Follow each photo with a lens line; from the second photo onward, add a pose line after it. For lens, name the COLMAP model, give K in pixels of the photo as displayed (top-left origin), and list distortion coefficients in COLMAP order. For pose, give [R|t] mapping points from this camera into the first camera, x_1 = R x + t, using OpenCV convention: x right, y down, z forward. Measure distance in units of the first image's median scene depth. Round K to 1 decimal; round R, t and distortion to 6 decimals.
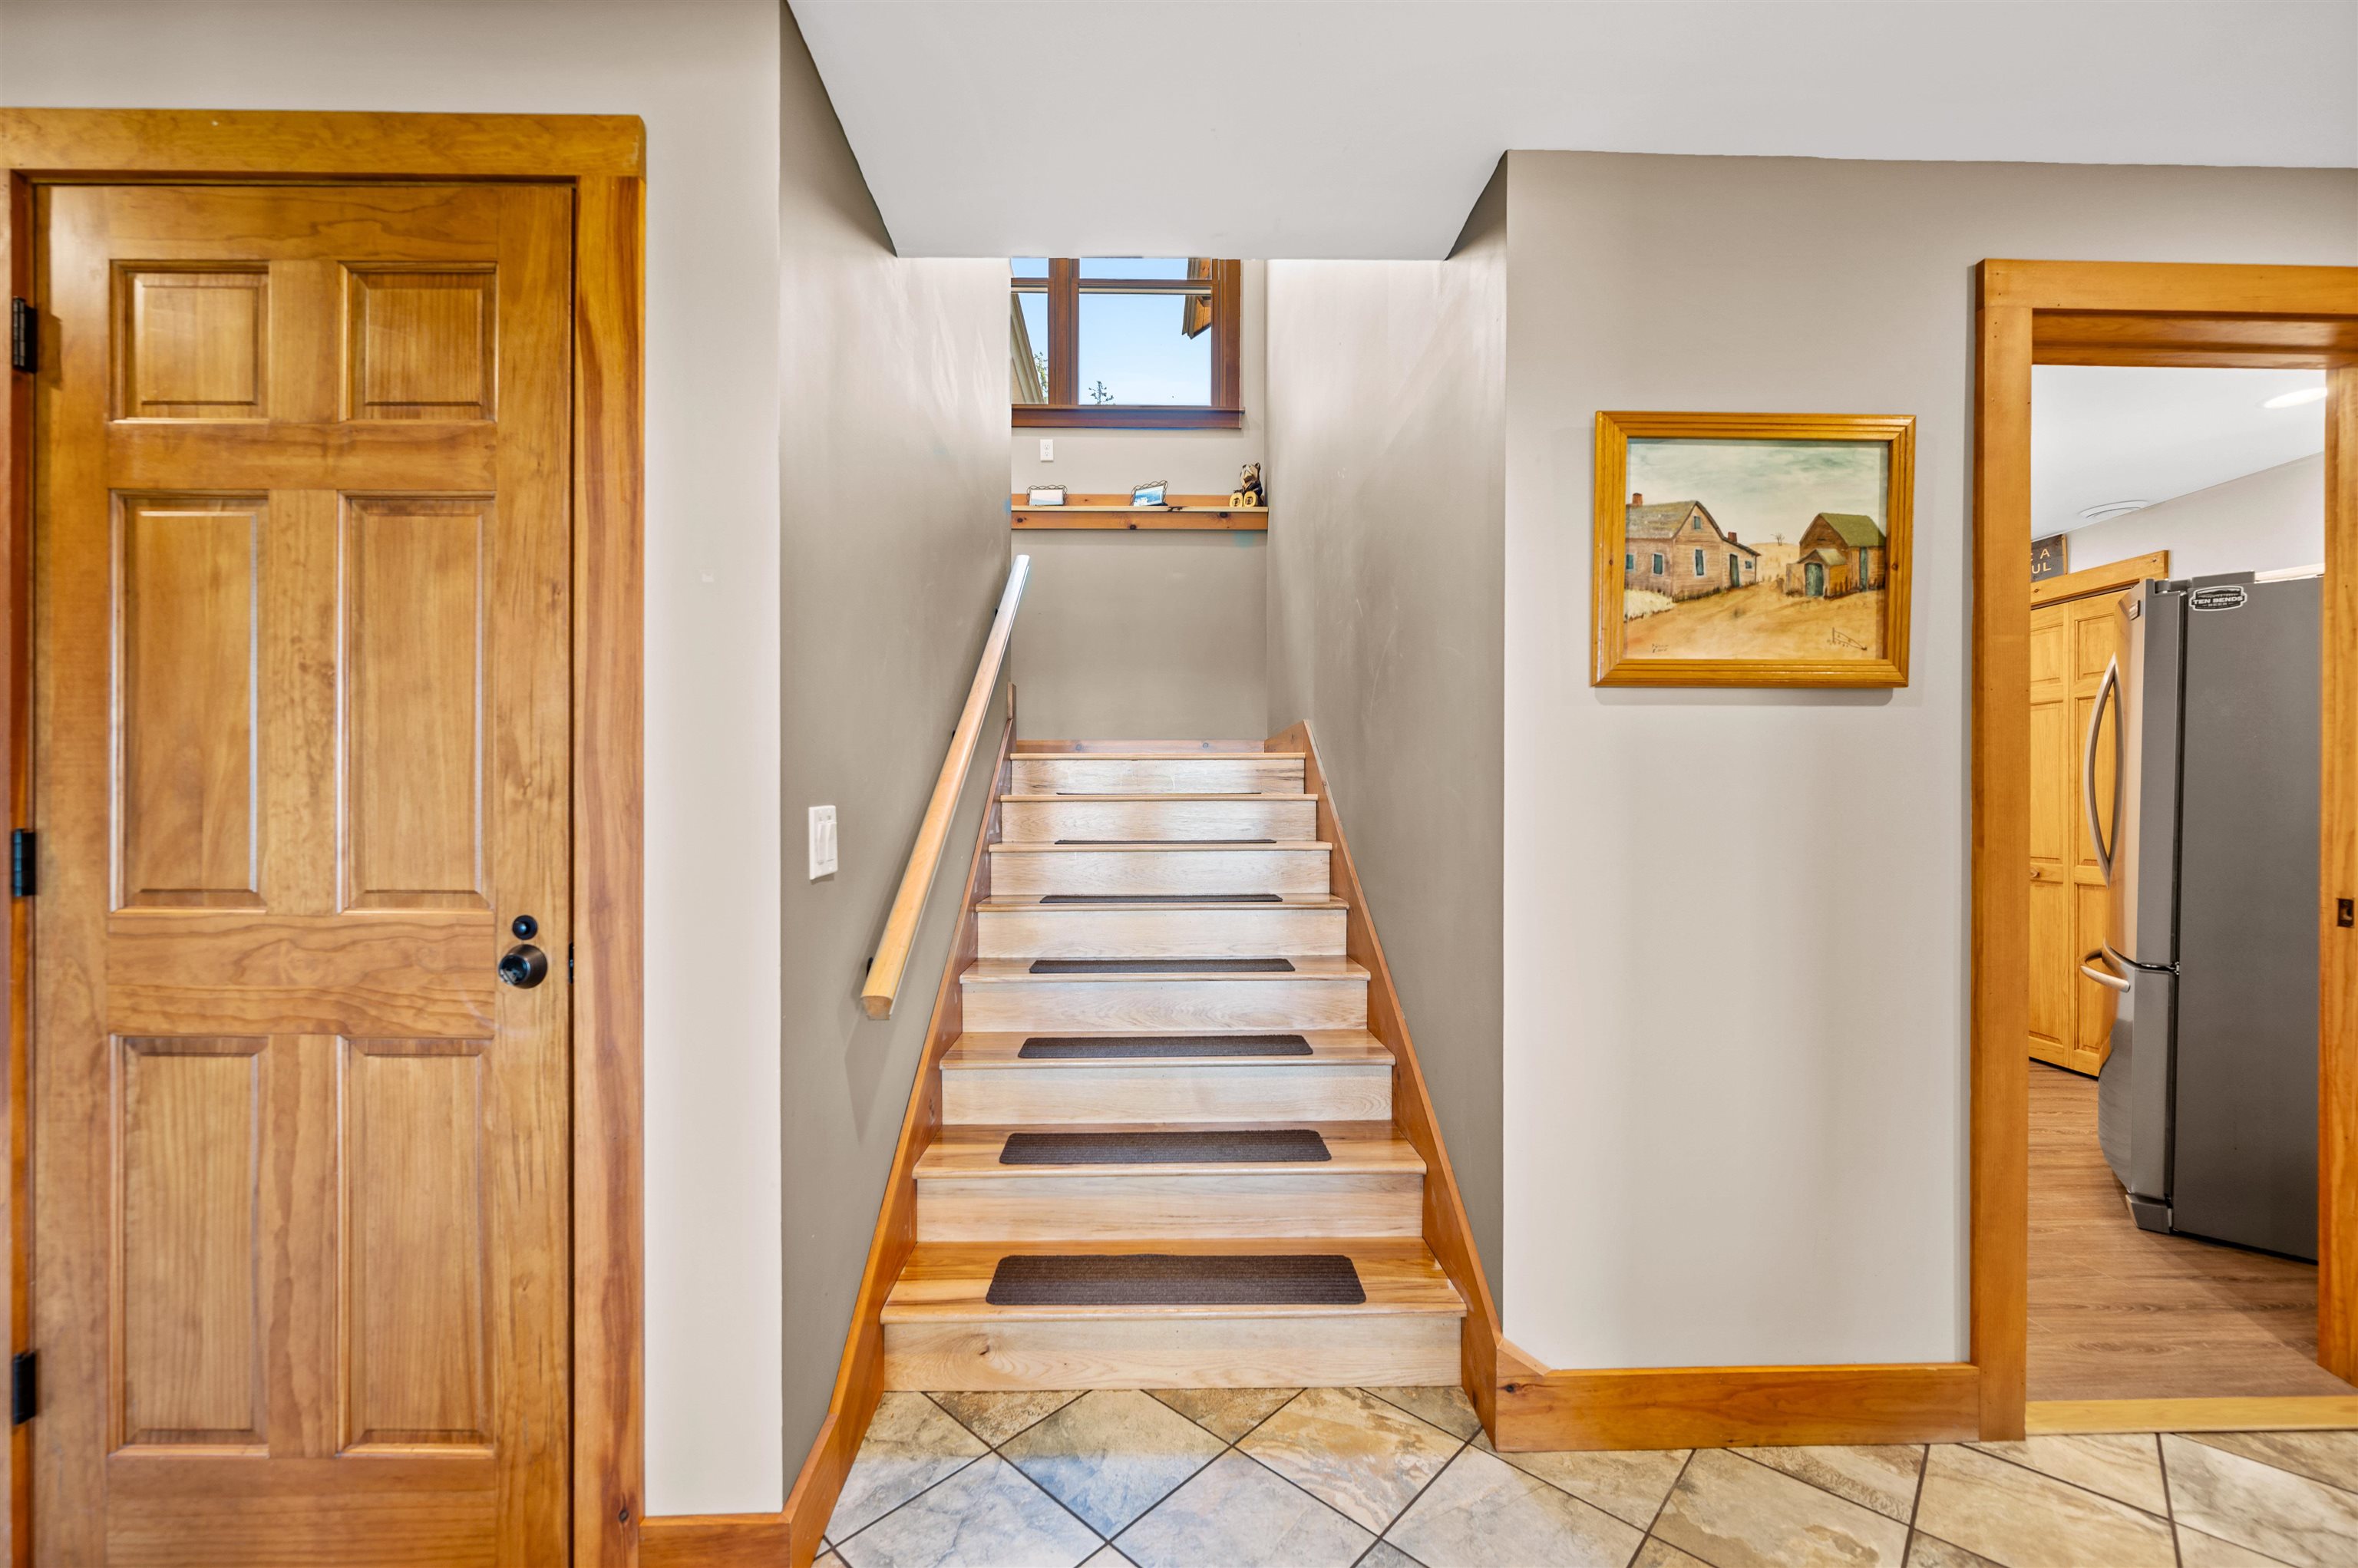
lens RADIAL K [[945.5, 0, 1173.6], [0, 945.5, 798.7], [0, 0, 1]] dist [-0.003131, 0.000242]
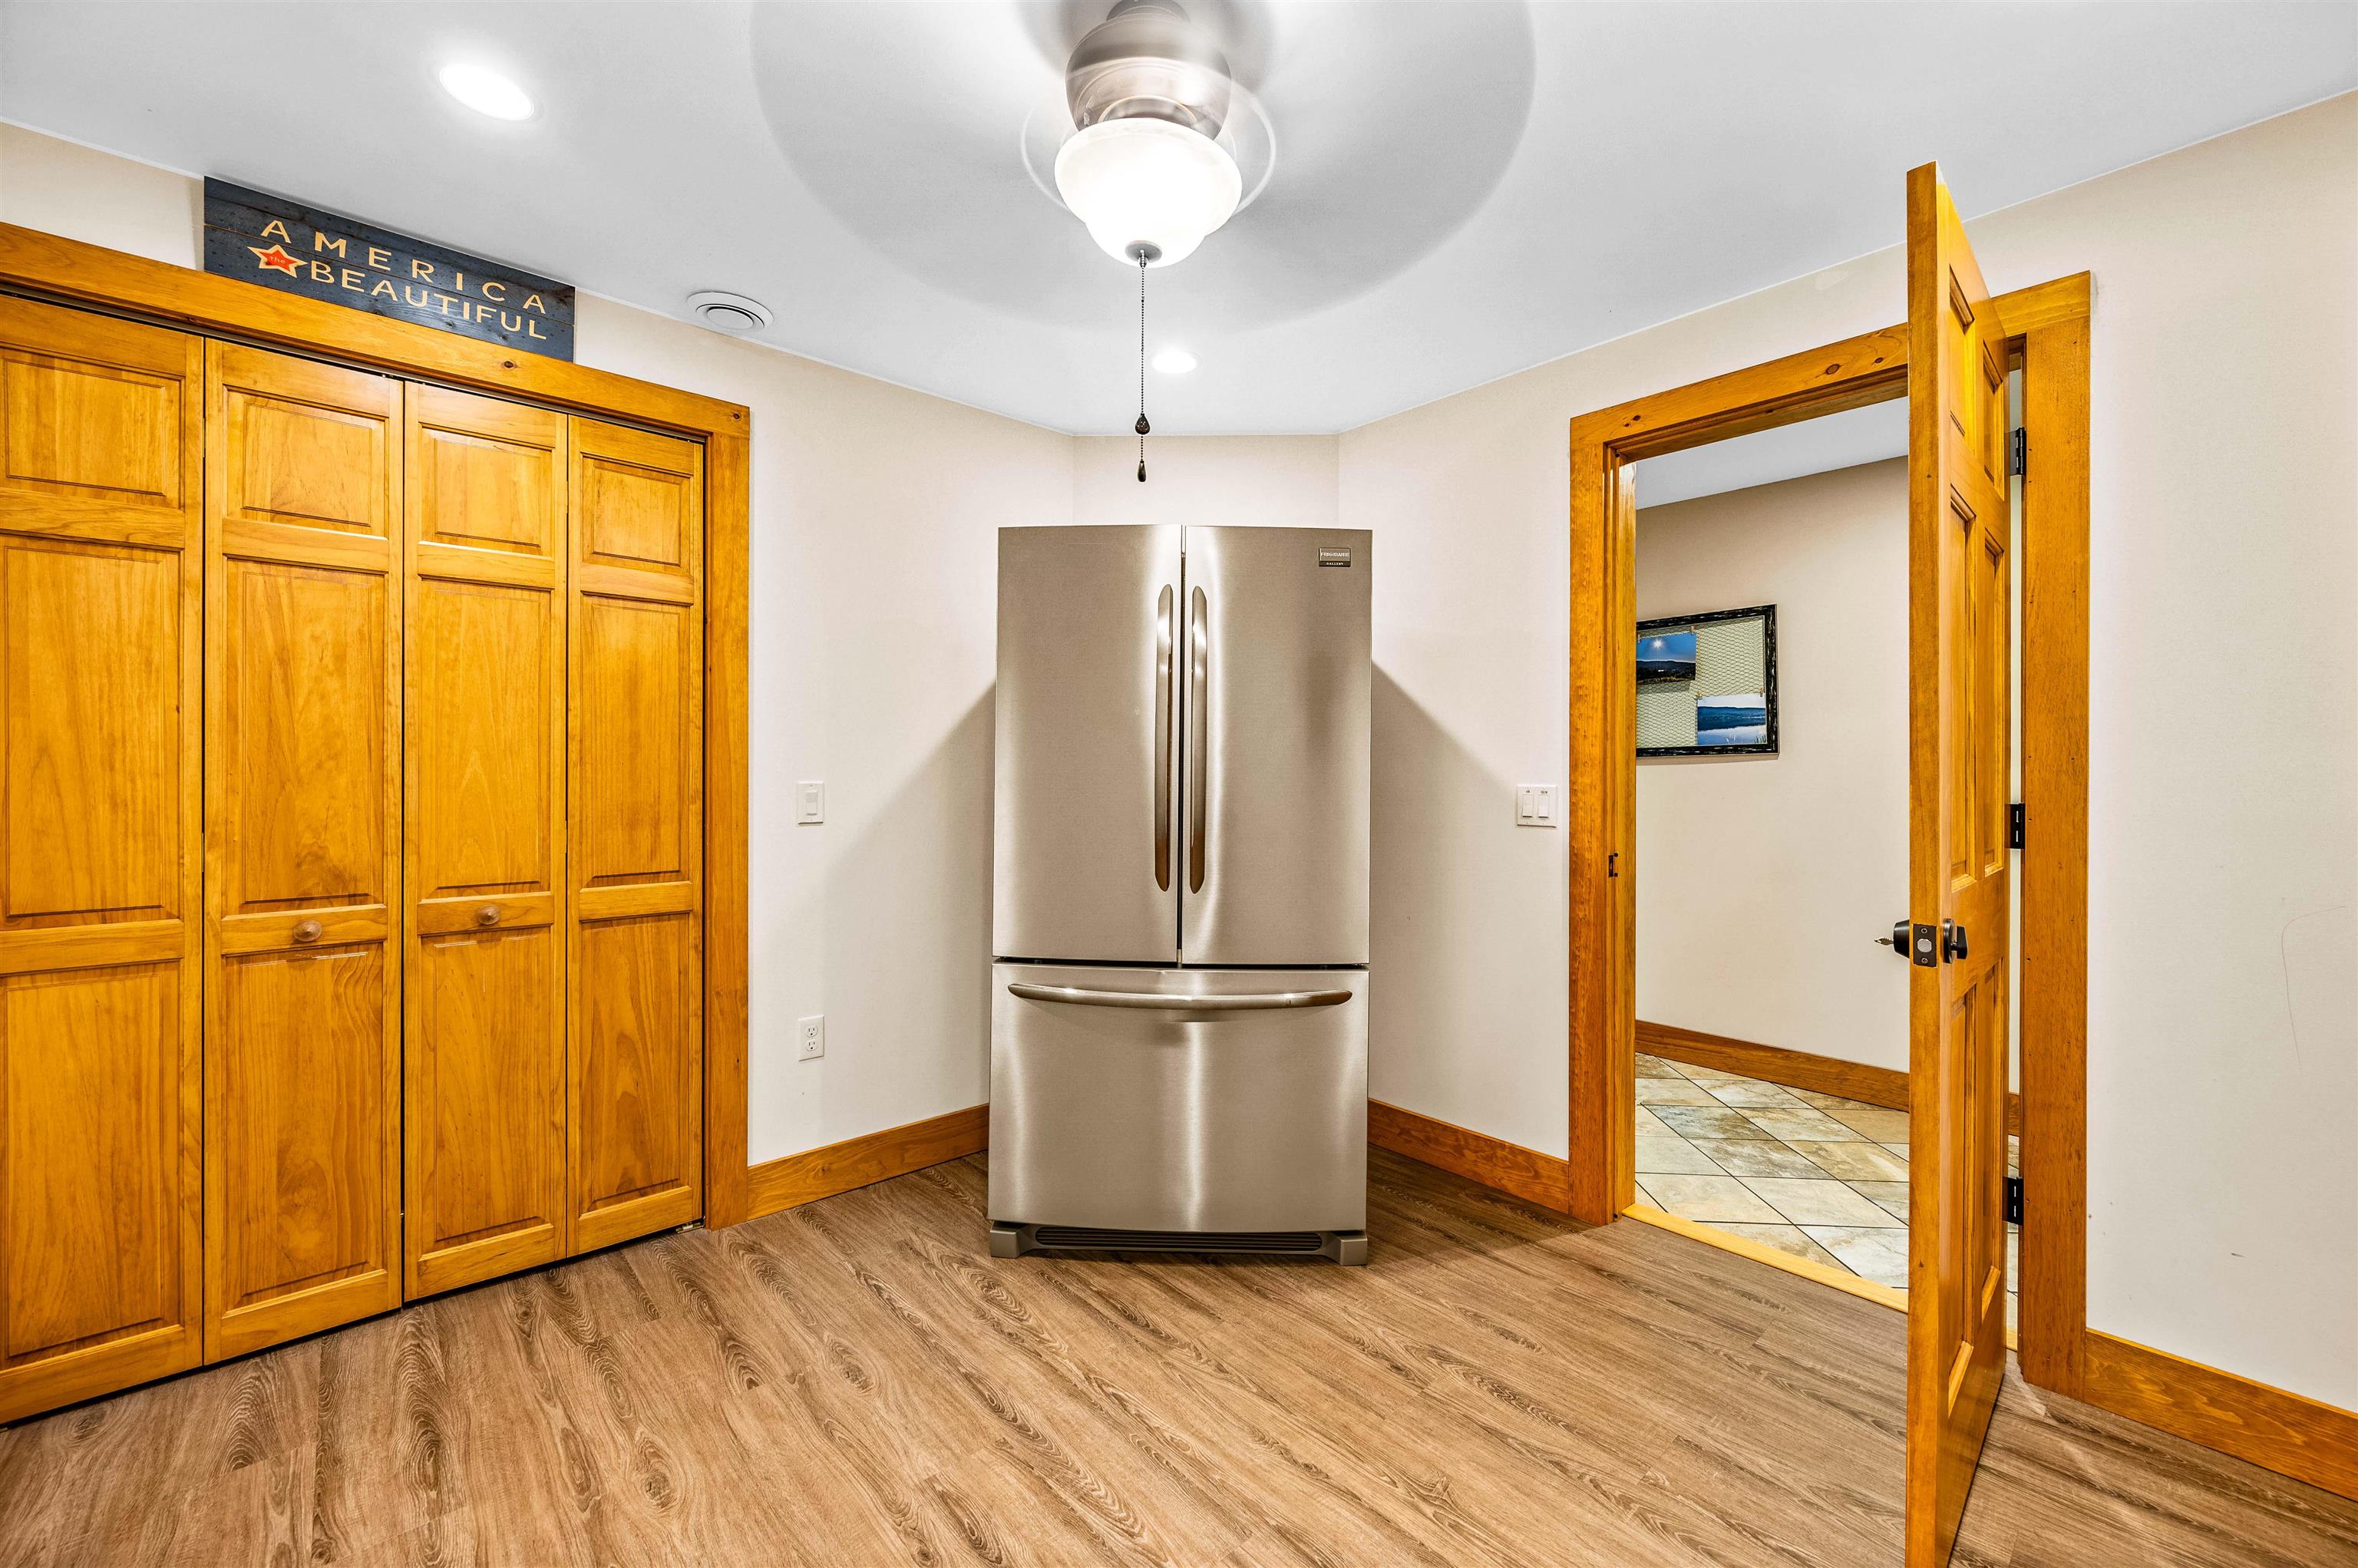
lens RADIAL K [[945.5, 0, 1174.4], [0, 945.5, 773.4], [0, 0, 1]] dist [-0.003131, 0.000242]
pose [[-0.640980, -0.008116, 0.767515, 0.554072], [-0.005473, 0.999967, 0.006004, -0.007116], [-0.767538, -0.000352, -0.641003, 2.015275]]
